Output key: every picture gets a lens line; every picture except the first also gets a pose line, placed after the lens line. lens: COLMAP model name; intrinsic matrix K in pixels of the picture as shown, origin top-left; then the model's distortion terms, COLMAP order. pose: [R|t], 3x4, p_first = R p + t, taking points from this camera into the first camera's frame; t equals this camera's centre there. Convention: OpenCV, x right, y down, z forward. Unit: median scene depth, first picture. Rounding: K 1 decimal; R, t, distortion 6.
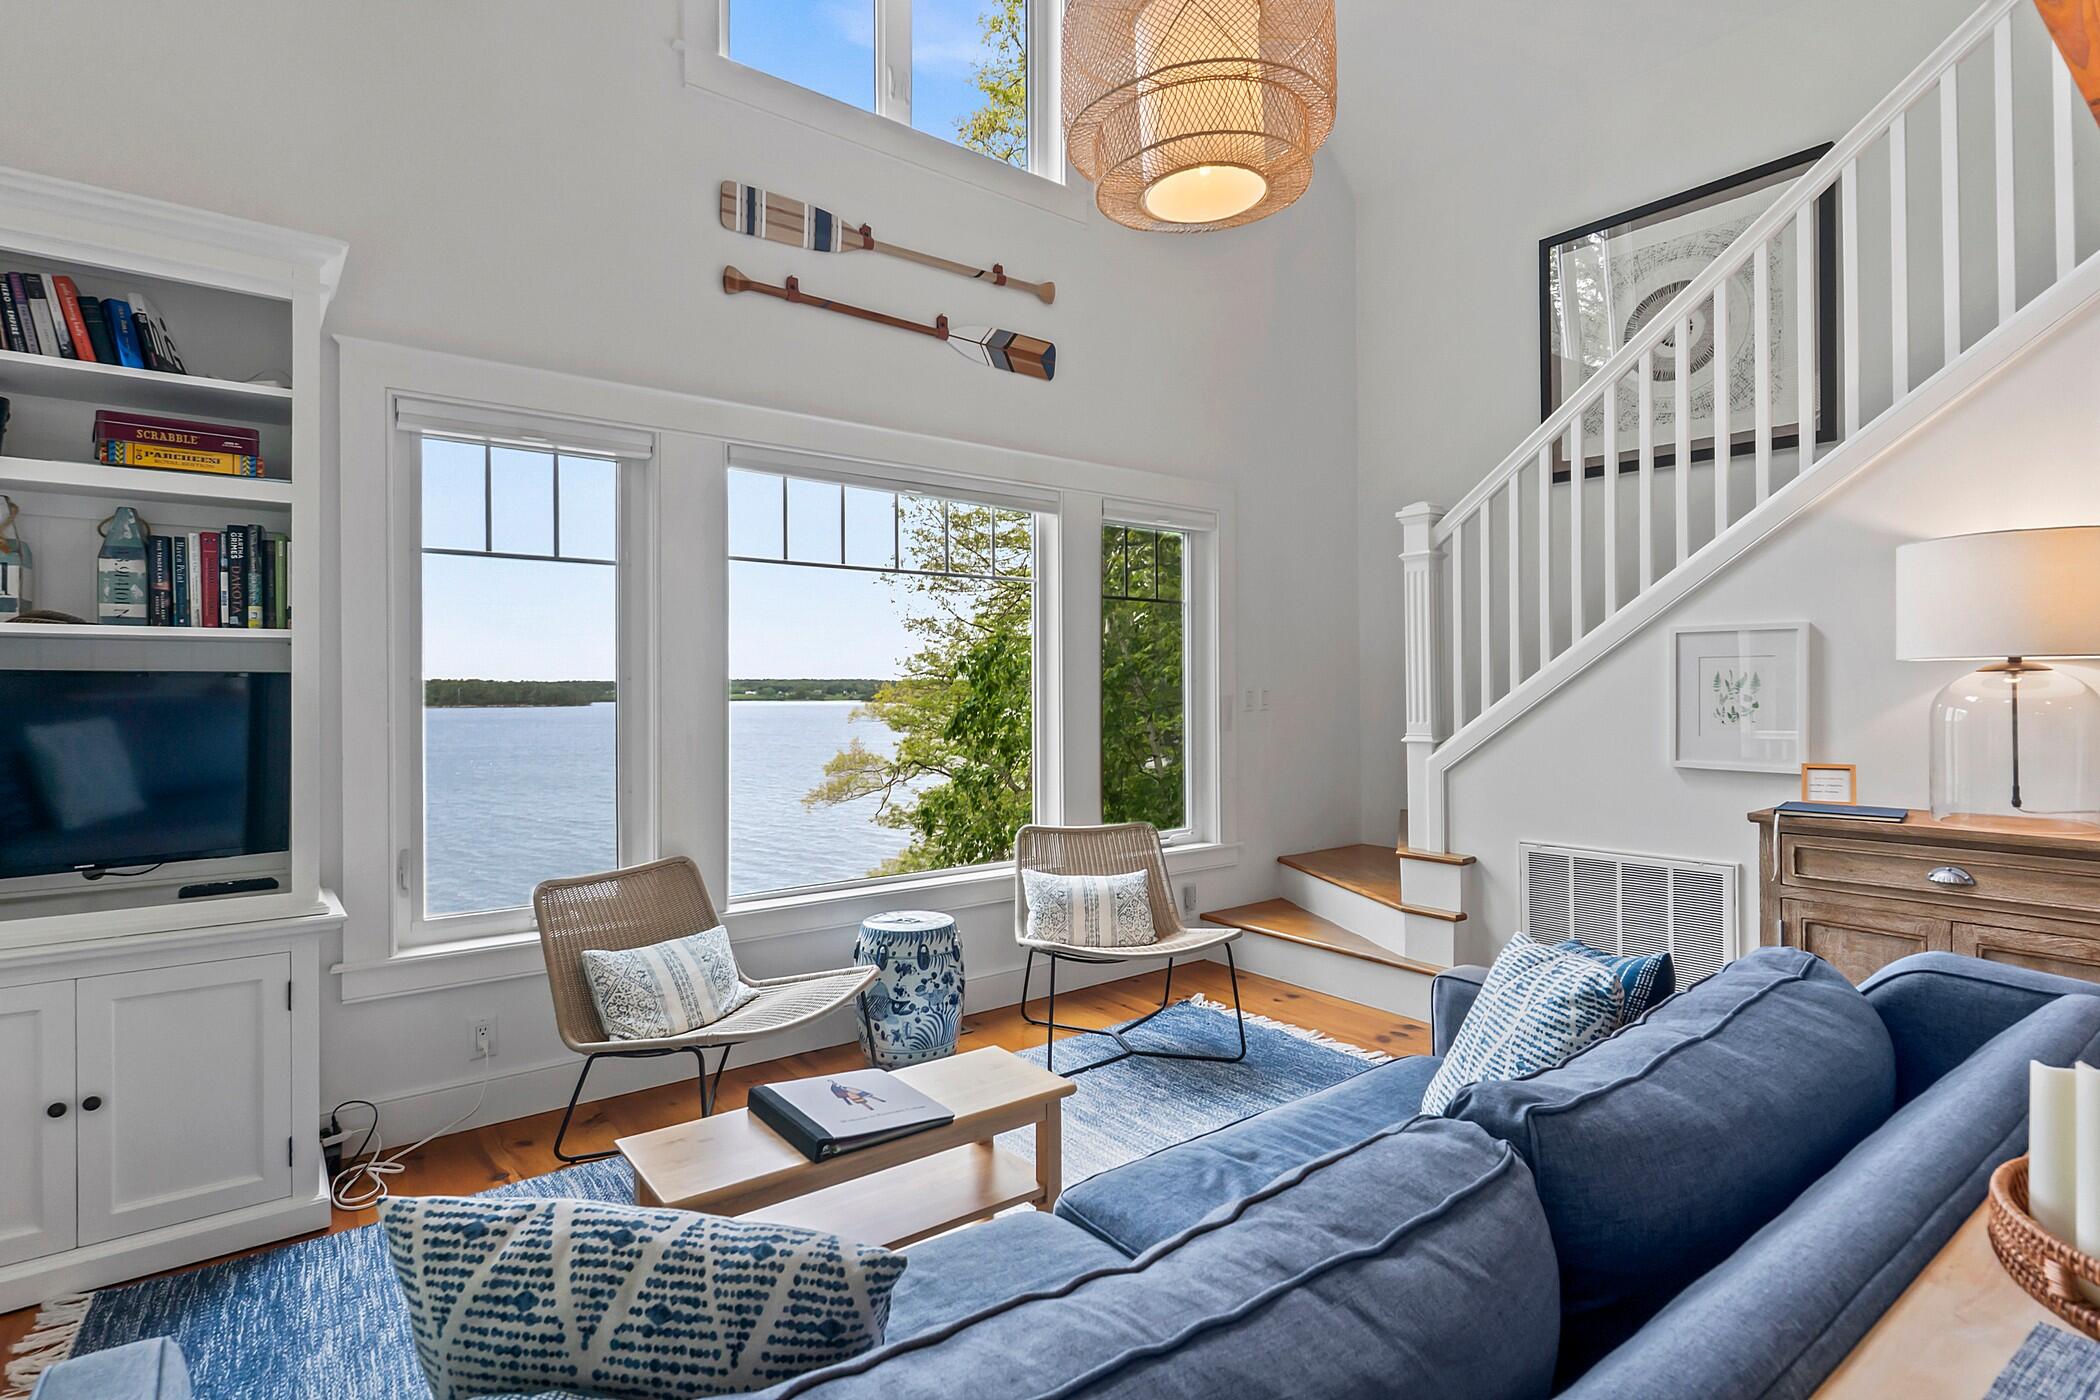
lens RADIAL K [[1043.2, 0, 1048.8], [0, 1043.2, 689.4], [0, 0, 1]] dist [-0.009106, -0.000525]
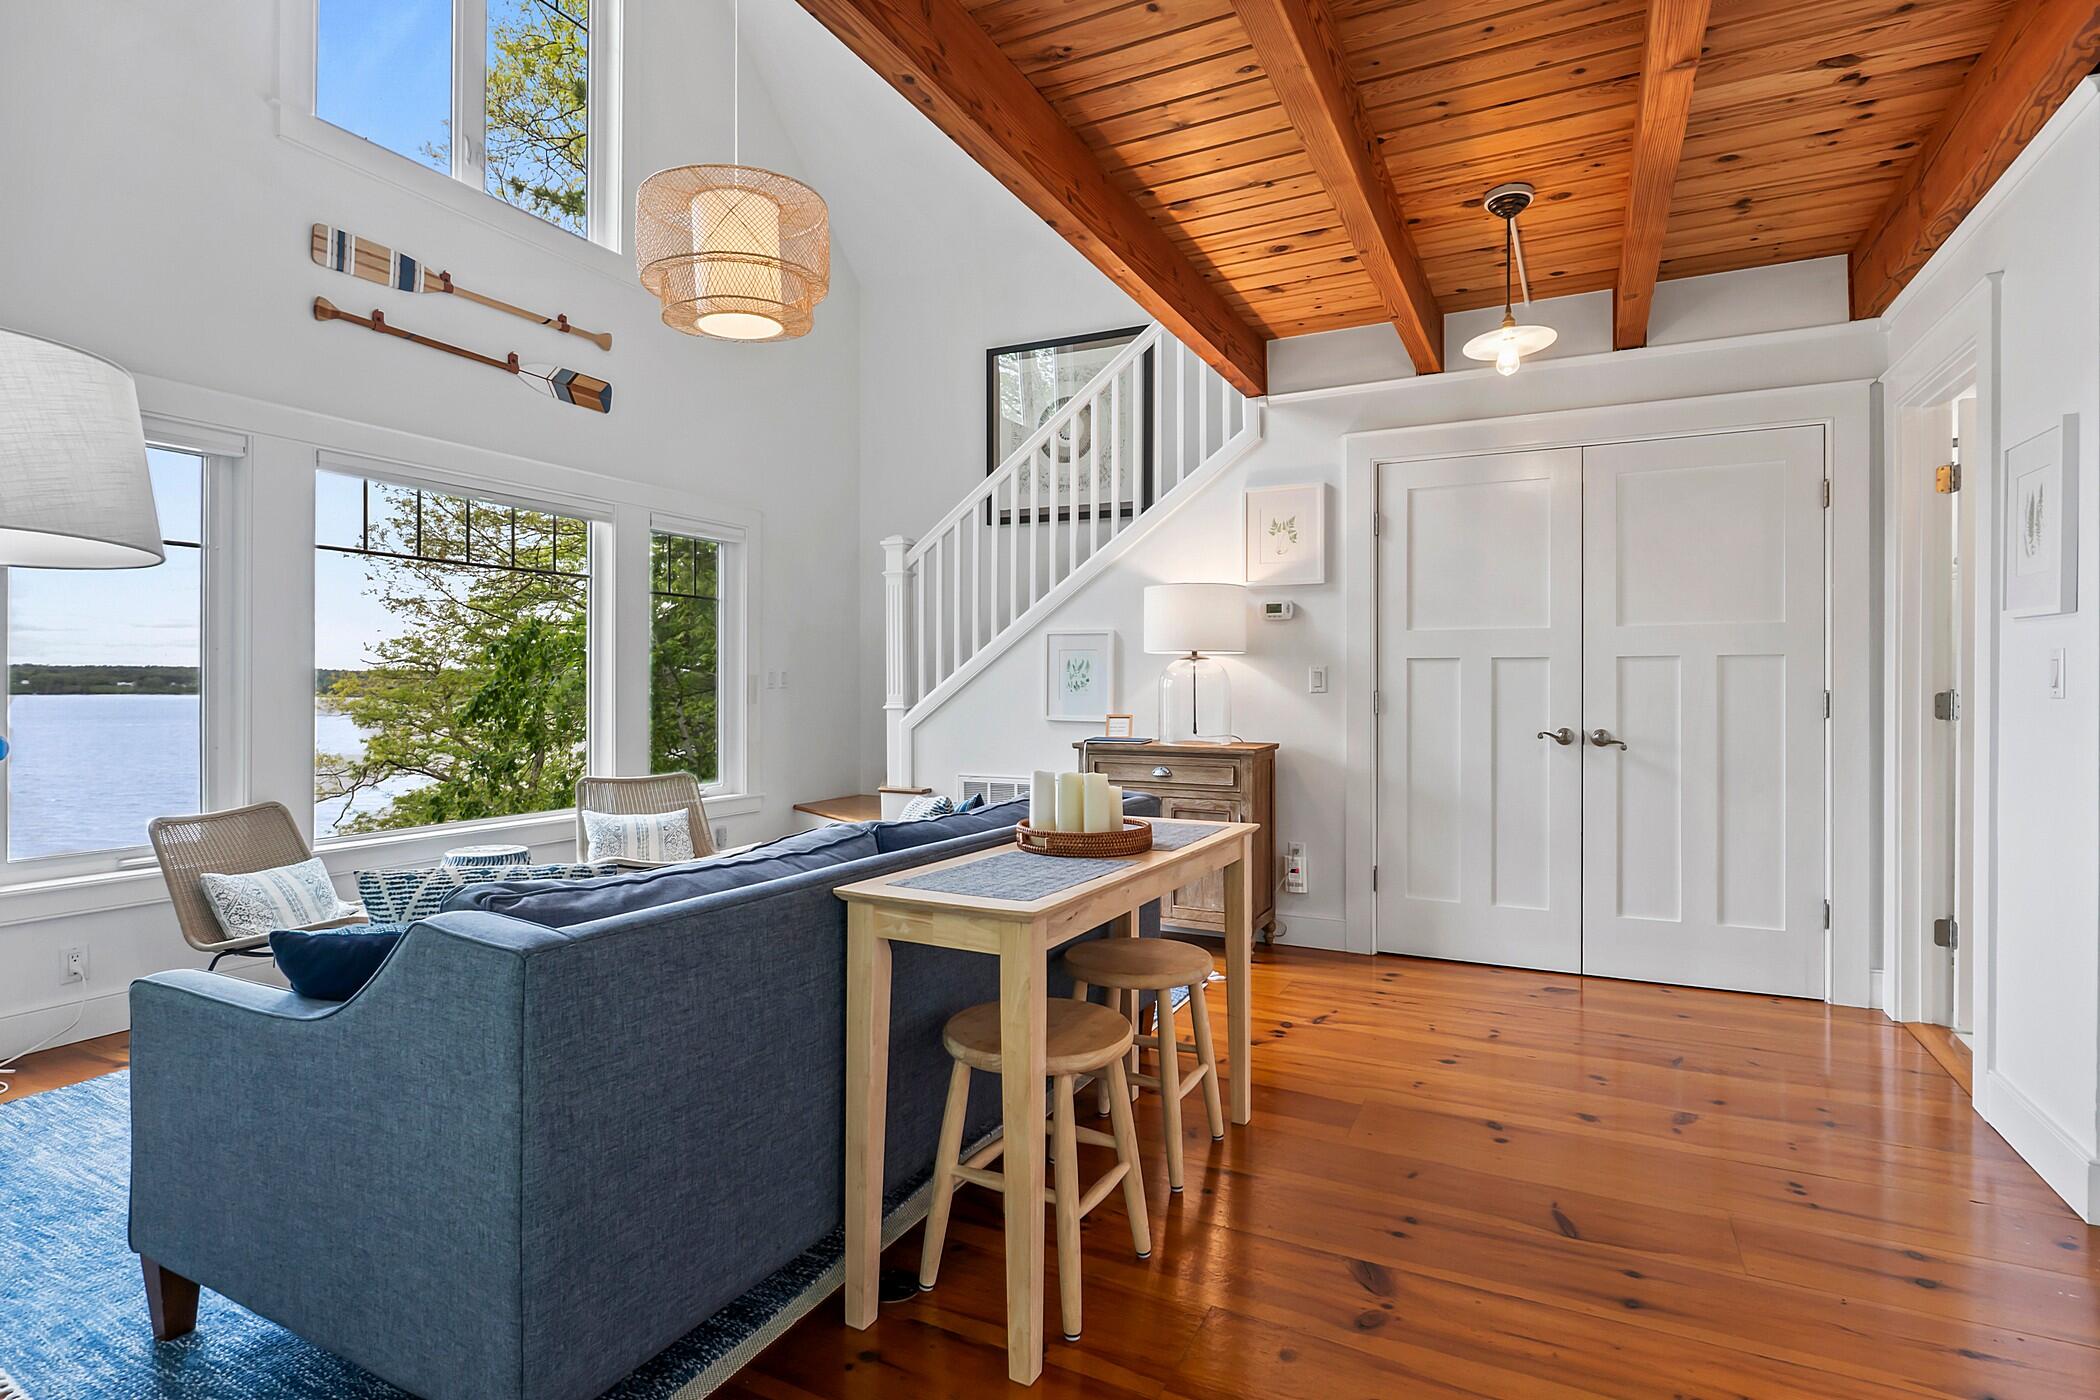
lens RADIAL K [[1043.2, 0, 1048.8], [0, 1043.2, 689.4], [0, 0, 1]] dist [-0.009106, -0.000525]
pose [[0.902684, 0.006094, 0.430262, -0.058398], [-0.008308, 0.999960, 0.003266, 0.019714], [-0.430225, -0.006523, 0.902698, -0.350758]]
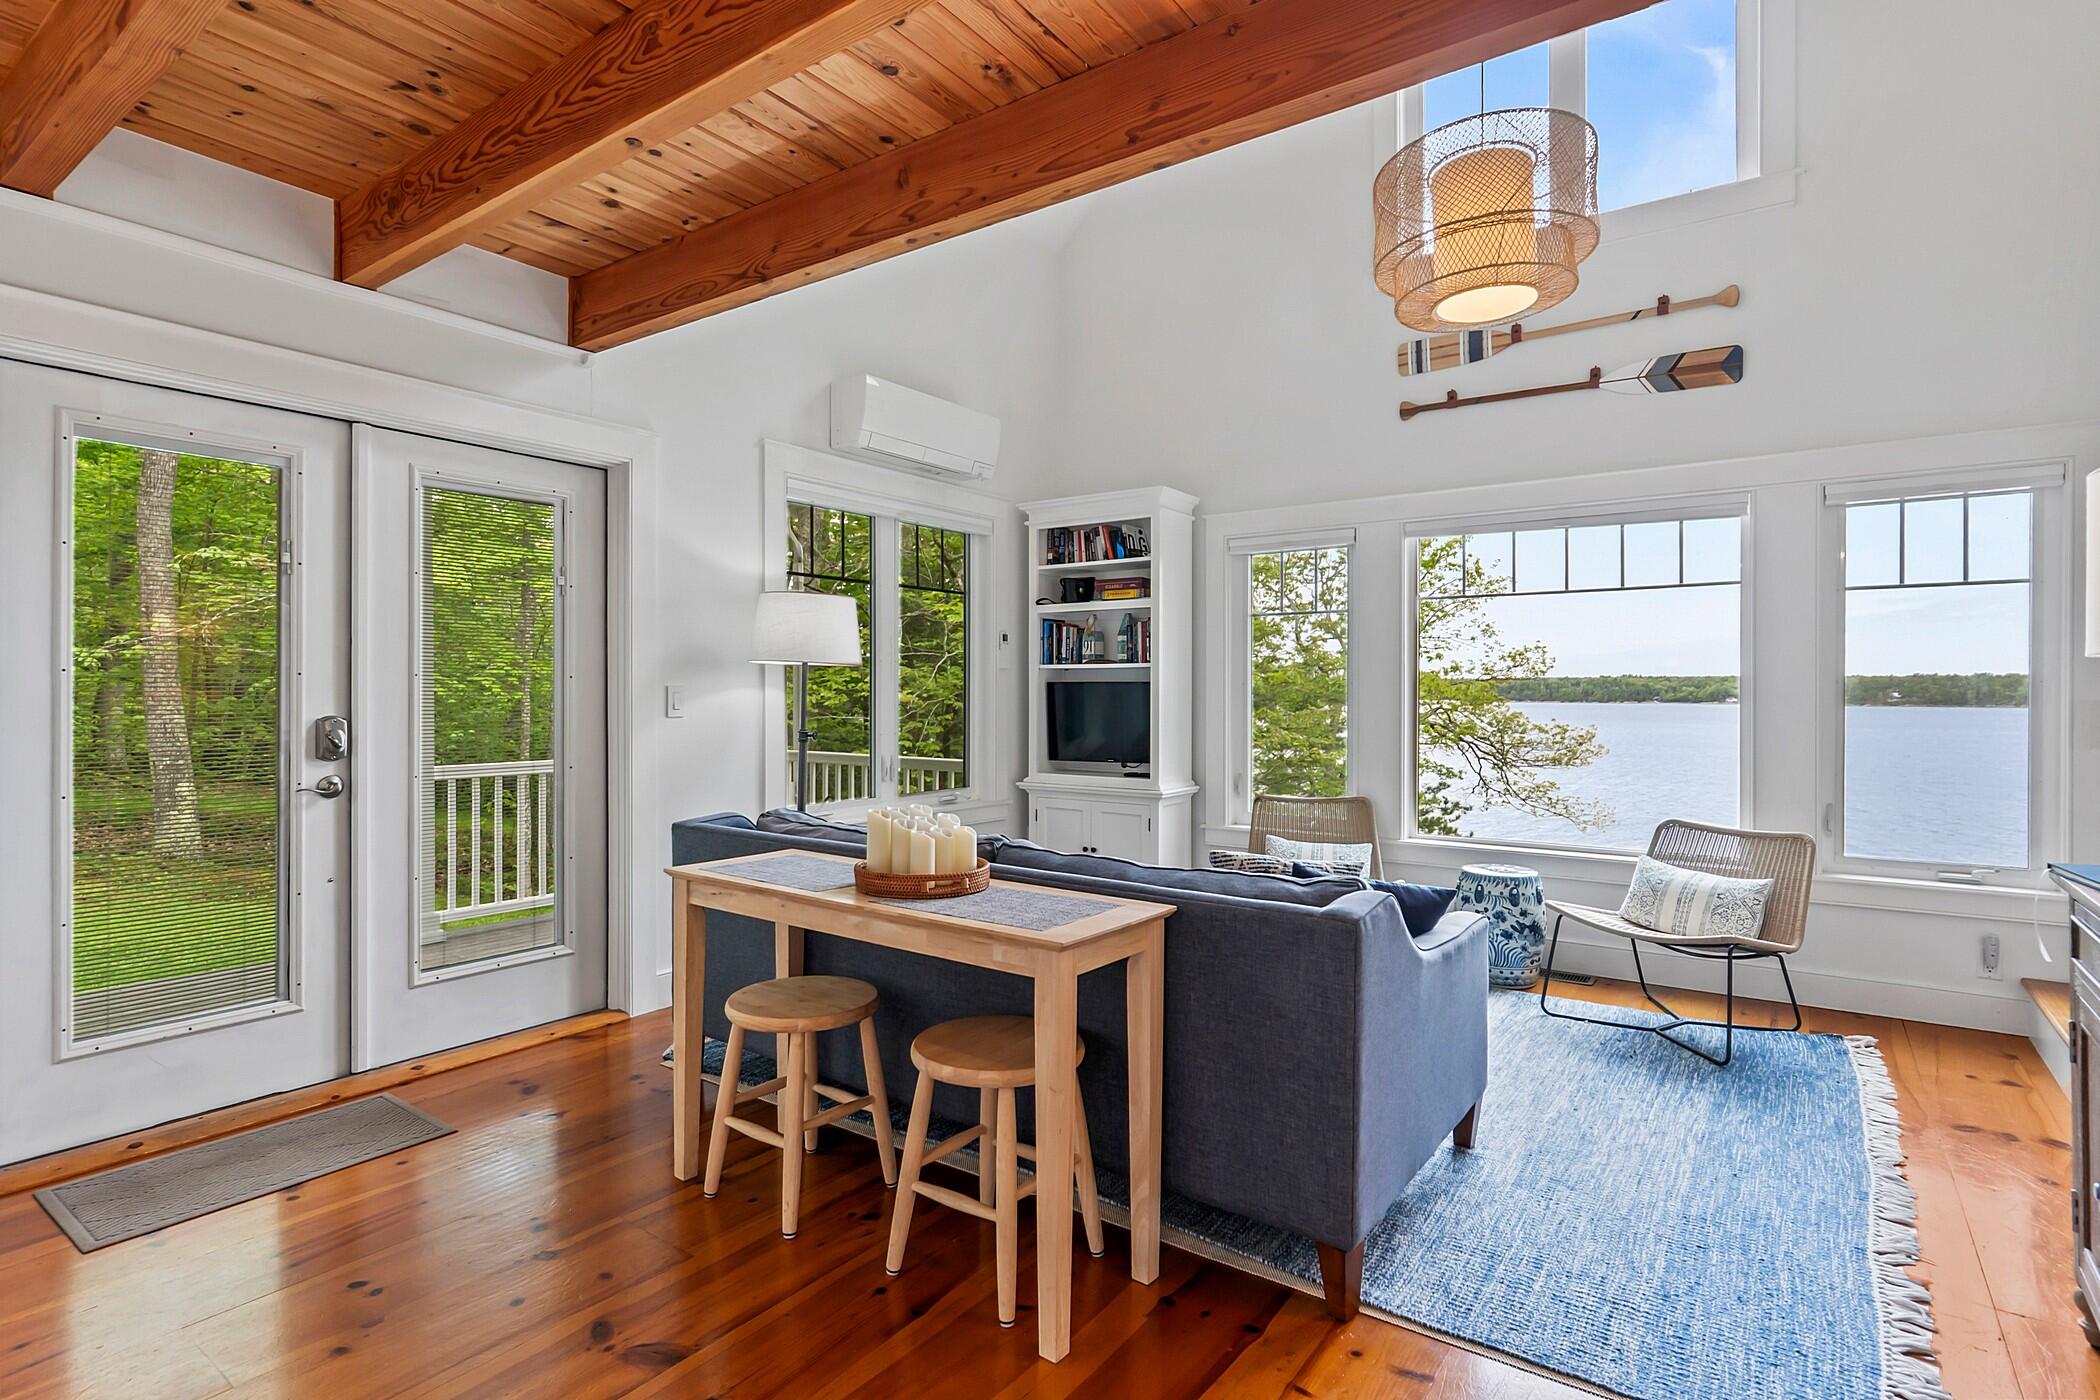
lens RADIAL K [[1043.2, 0, 1048.8], [0, 1043.2, 689.4], [0, 0, 1]] dist [-0.009106, -0.000525]
pose [[0.276698, 0.006196, -0.960937, 0.843843], [0.002445, 0.999971, 0.007151, -0.010816], [0.960954, -0.004328, 0.276674, 0.095662]]
